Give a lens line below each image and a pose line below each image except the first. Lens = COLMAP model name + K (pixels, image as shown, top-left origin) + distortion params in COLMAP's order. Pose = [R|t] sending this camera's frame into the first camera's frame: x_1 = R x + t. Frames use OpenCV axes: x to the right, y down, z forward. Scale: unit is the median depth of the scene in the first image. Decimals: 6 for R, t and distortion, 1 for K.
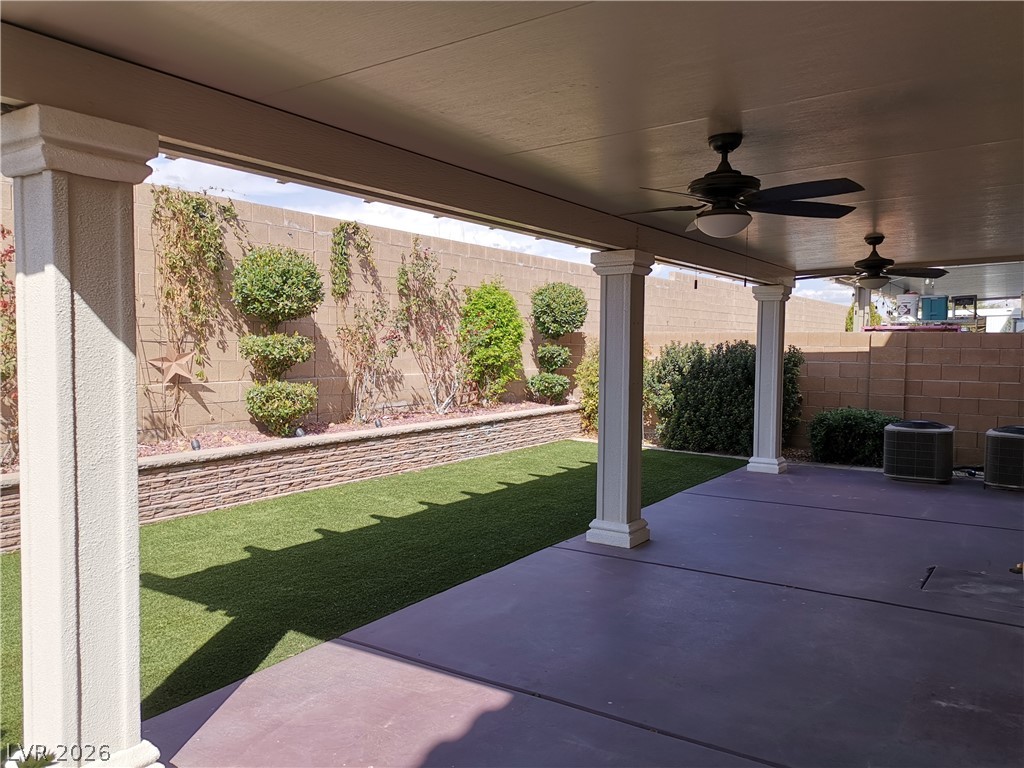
lens RADIAL K [[787.2, 0, 513.5], [0, 787.2, 381.5], [0, 0, 1]] dist [0.061479, -0.046973]
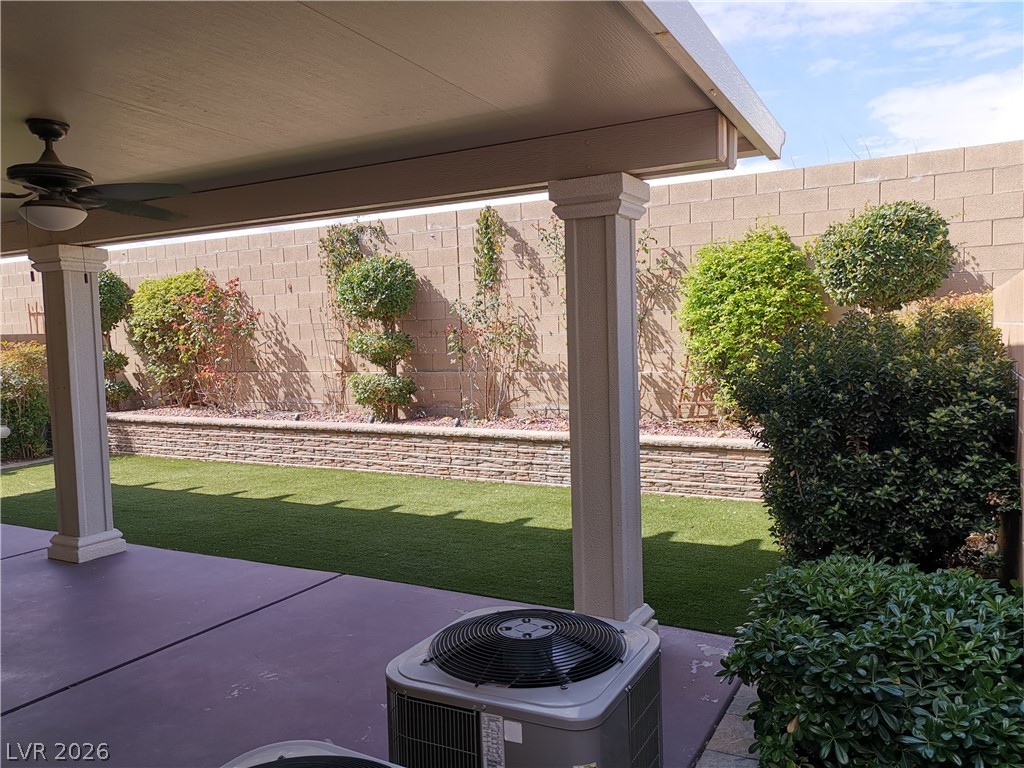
lens RADIAL K [[787.2, 0, 513.1], [0, 787.2, 387.9], [0, 0, 1]] dist [0.061479, -0.046973]
pose [[0.089970, 0.053251, -0.994520, 0.728146], [-0.025490, 0.998366, 0.051151, -0.036114], [0.995618, 0.020749, 0.091181, 0.929652]]
